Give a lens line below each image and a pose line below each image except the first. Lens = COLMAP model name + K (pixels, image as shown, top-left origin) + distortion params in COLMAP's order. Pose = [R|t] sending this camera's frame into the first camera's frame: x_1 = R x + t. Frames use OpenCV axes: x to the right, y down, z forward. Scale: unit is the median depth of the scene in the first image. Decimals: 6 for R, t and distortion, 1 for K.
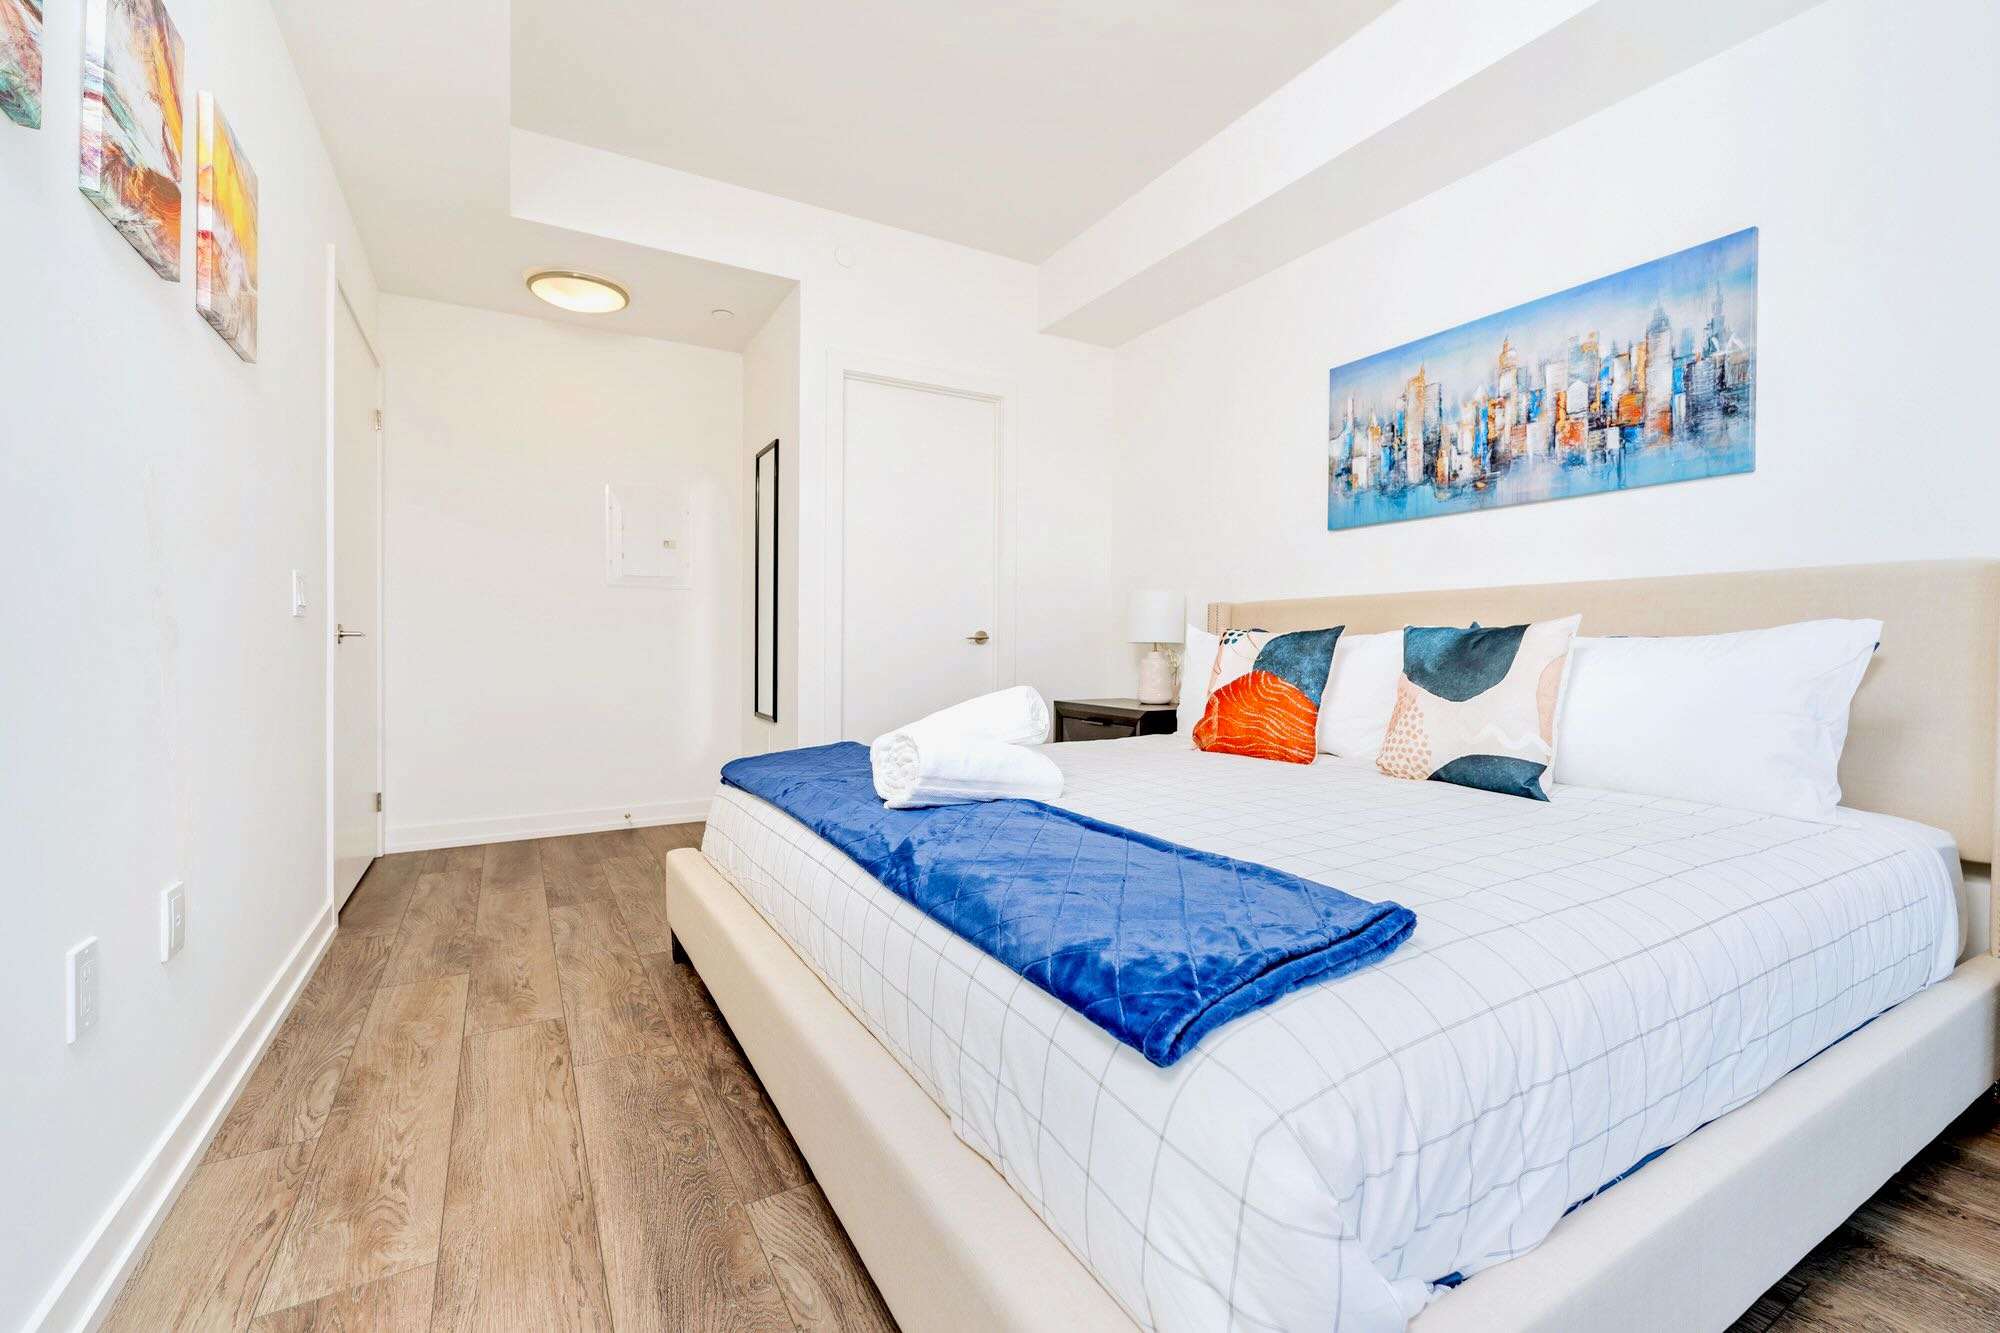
lens RADIAL K [[840.0, 0, 1002.9], [0, 840.0, 650.9], [0, 0, 1]] dist [-0.000992, -0.000177]
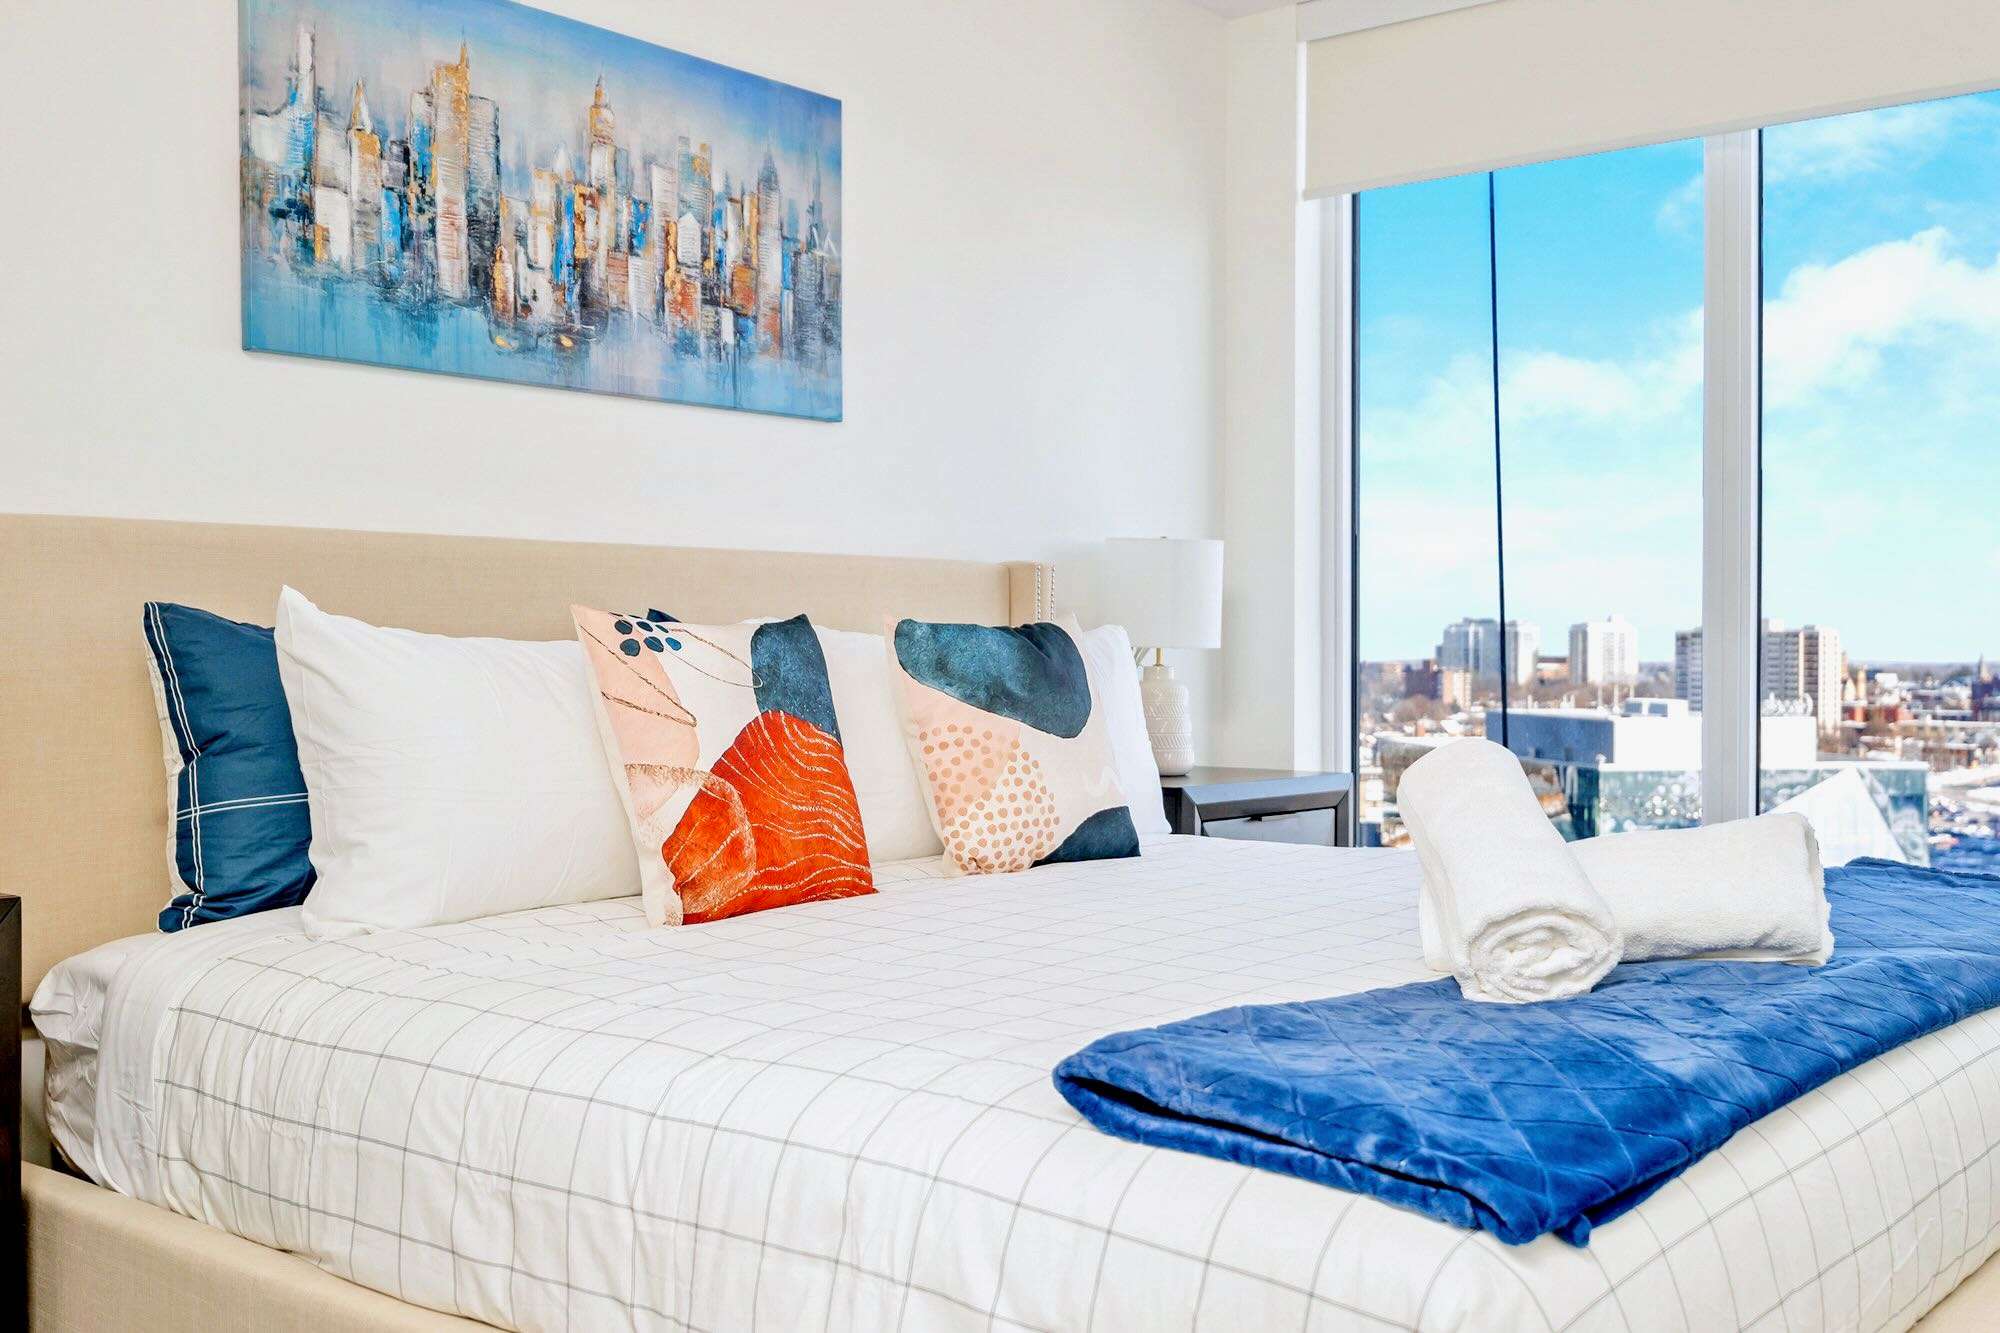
lens RADIAL K [[2015.2, 0, 1004.0], [0, 2015.2, 666.9], [0, 0, 1]] dist [0.010958, 0.000000]
pose [[-0.340061, -0.006807, 0.940379, -0.706045], [0.006771, 0.999930, 0.009687, -0.008198], [-0.940379, 0.009661, -0.339991, 1.199429]]
